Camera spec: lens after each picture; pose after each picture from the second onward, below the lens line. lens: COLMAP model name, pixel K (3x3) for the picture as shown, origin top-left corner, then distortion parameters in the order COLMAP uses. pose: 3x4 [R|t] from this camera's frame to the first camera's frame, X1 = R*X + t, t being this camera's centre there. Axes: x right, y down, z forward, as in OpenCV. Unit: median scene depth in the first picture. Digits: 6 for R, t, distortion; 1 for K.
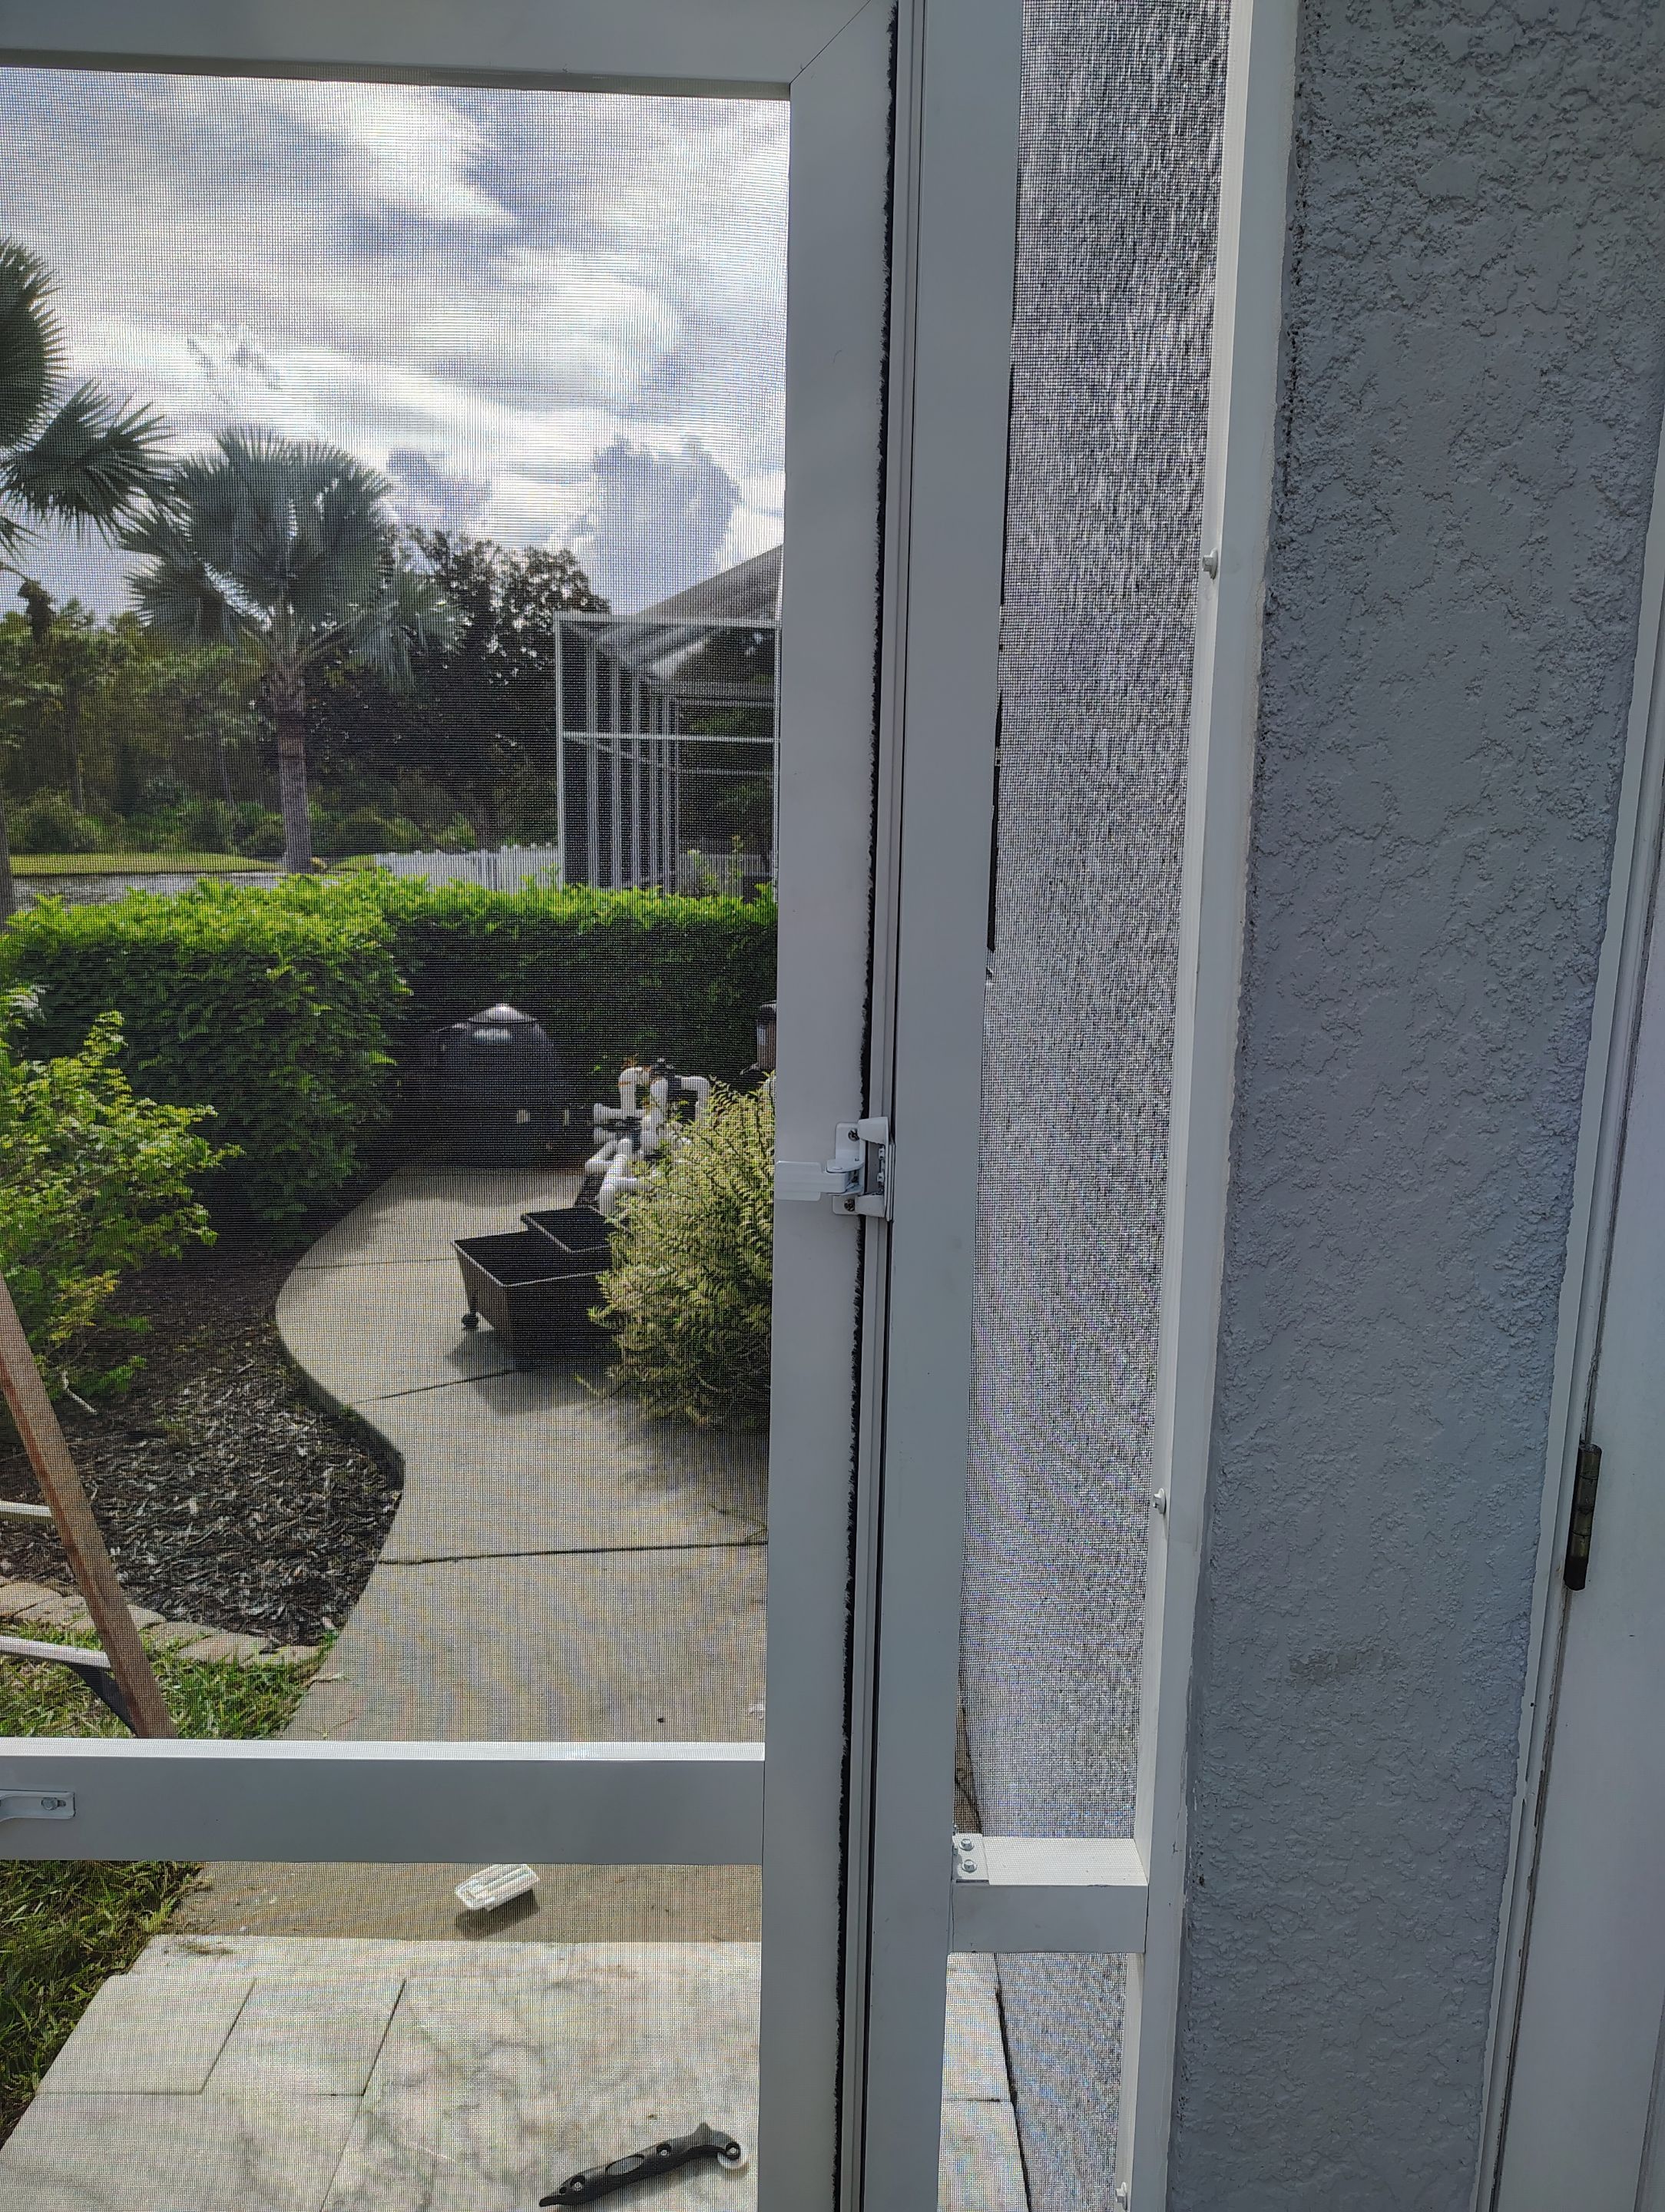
lens RADIAL K [[1497.0, 0, 837.1], [0, 1497.0, 1095.8], [0, 0, 1]] dist [0.044155, -0.050361]
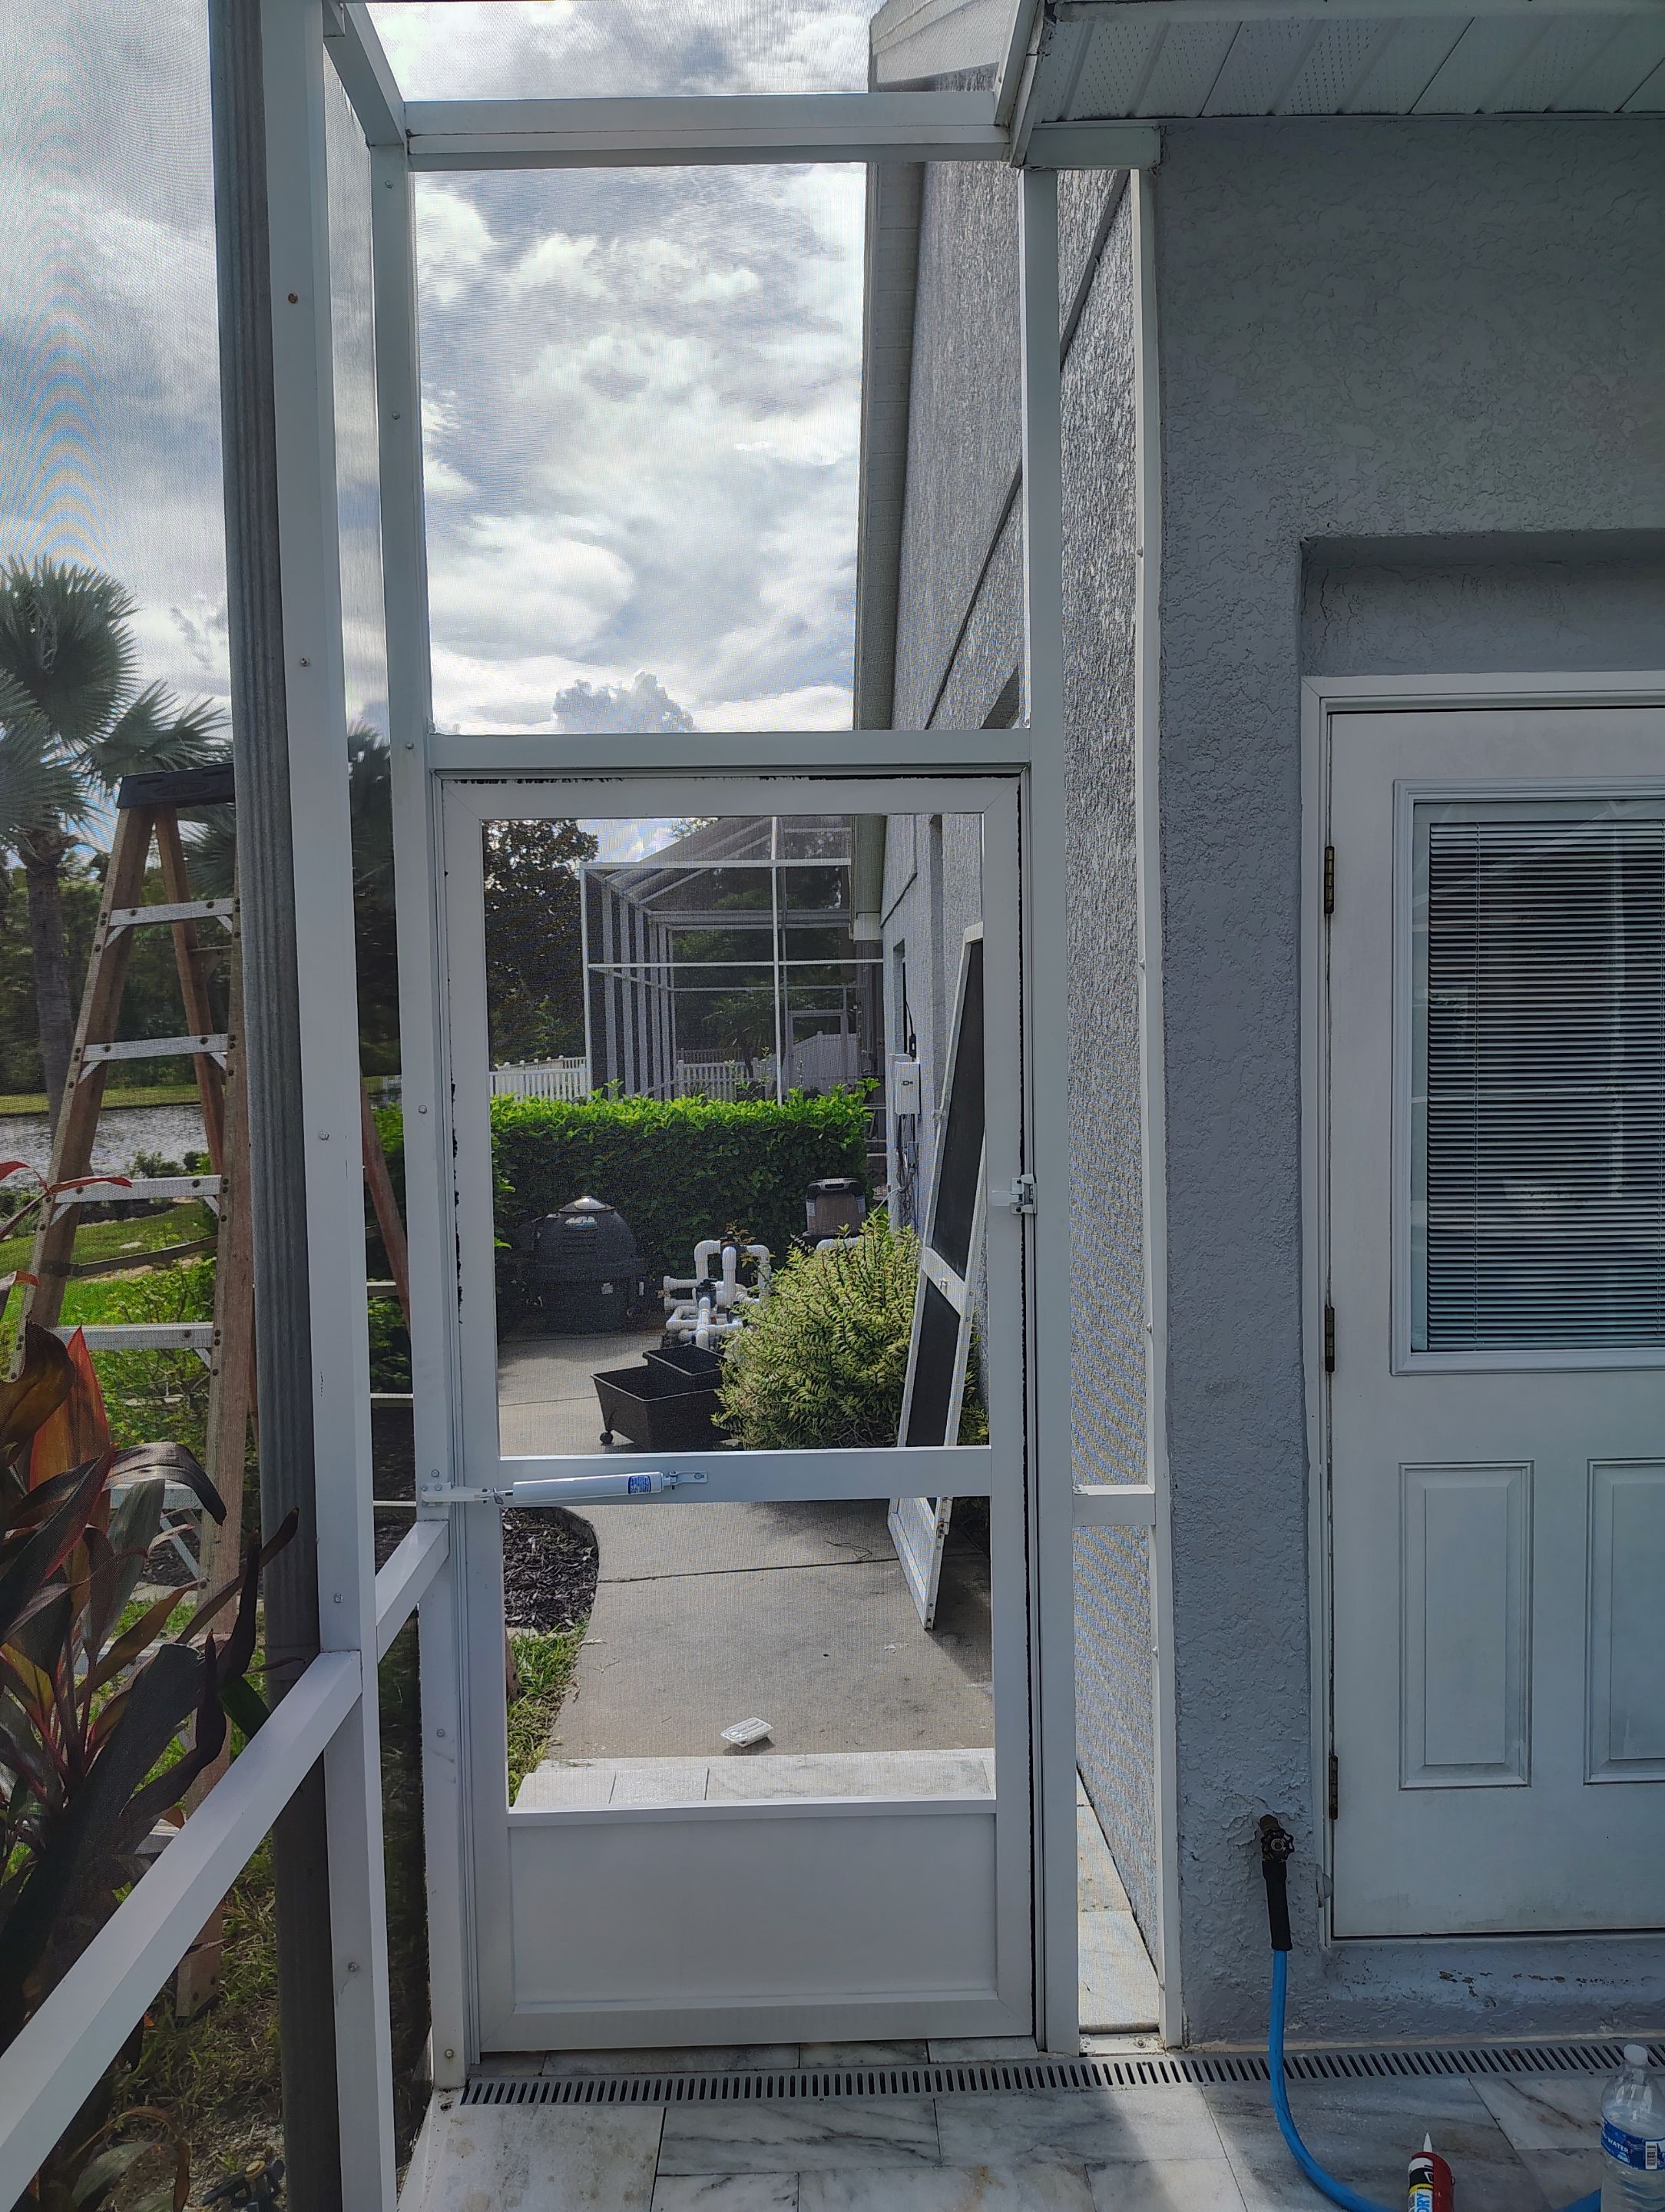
lens RADIAL K [[1441.4, 0, 804.1], [0, 1441.4, 1112.1], [0, 0, 1]] dist [0.003966, 0.103913]
pose [[0.999043, -0.042925, -0.008339, -0.072630], [0.041588, 0.991647, -0.122095, 0.042536], [0.013511, 0.121631, 0.992483, -0.322618]]
